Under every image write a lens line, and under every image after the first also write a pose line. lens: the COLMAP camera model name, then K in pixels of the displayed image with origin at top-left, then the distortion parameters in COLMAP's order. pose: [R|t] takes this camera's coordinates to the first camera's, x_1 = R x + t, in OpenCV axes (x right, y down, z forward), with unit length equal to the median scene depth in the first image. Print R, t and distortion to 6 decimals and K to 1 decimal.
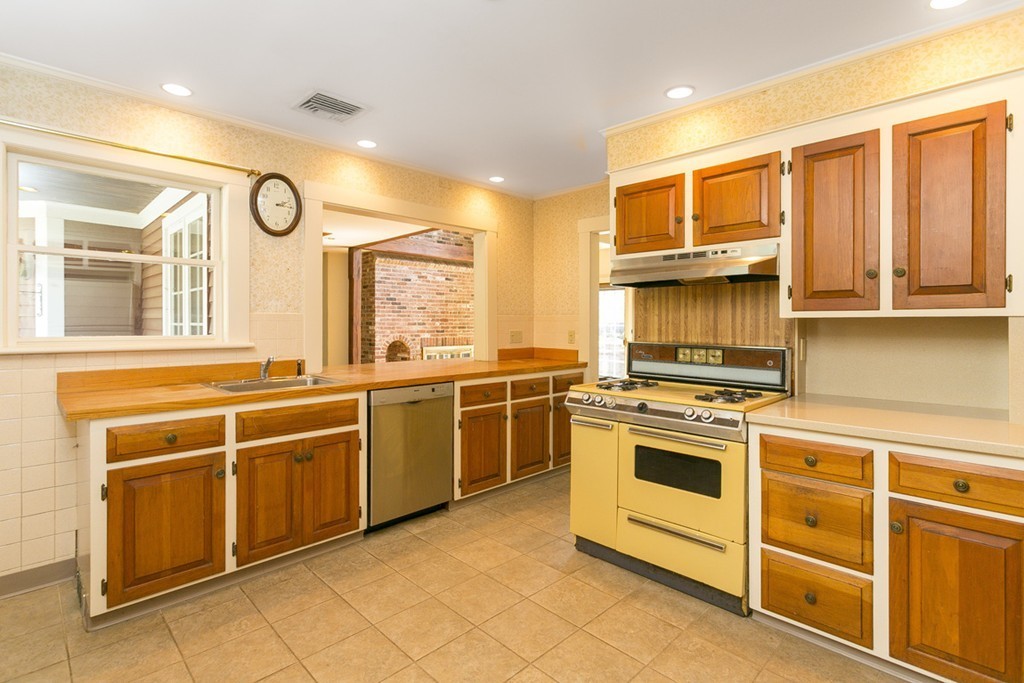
lens RADIAL K [[500.9, 0, 496.6], [0, 500.9, 322.0], [0, 0, 1]] dist [0.002505, 0.001803]
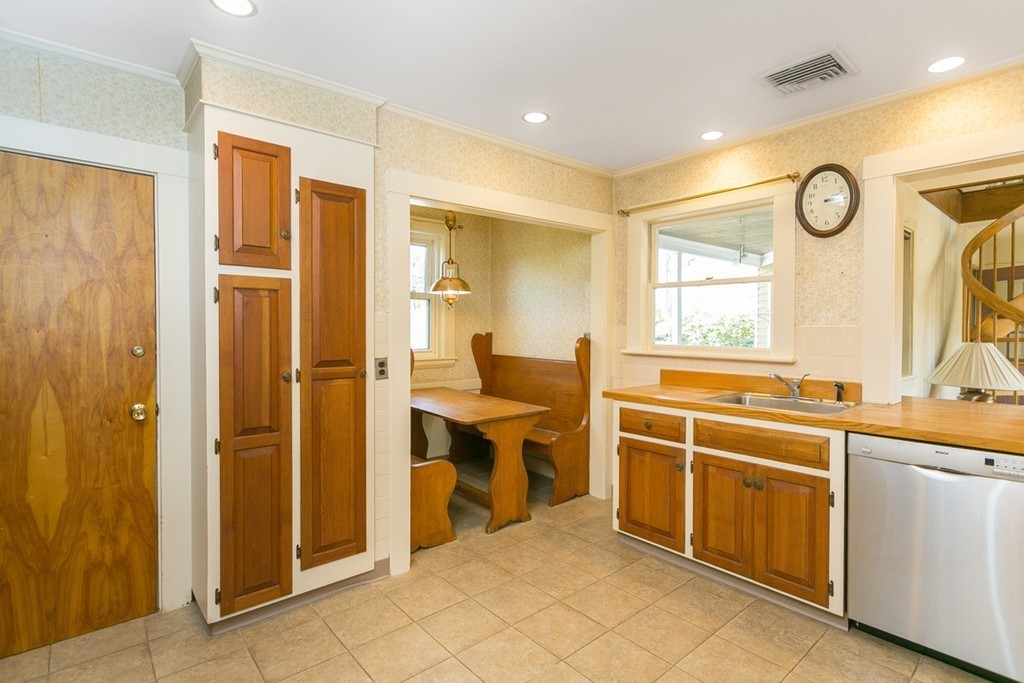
lens RADIAL K [[500.9, 0, 508.9], [0, 500.9, 334.6], [0, 0, 1]] dist [0.002505, 0.001803]
pose [[-0.062380, 0.010841, -0.997994, 0.556778], [-0.002444, 0.999936, 0.011015, -0.012619], [0.998049, 0.003126, -0.062349, 0.607085]]
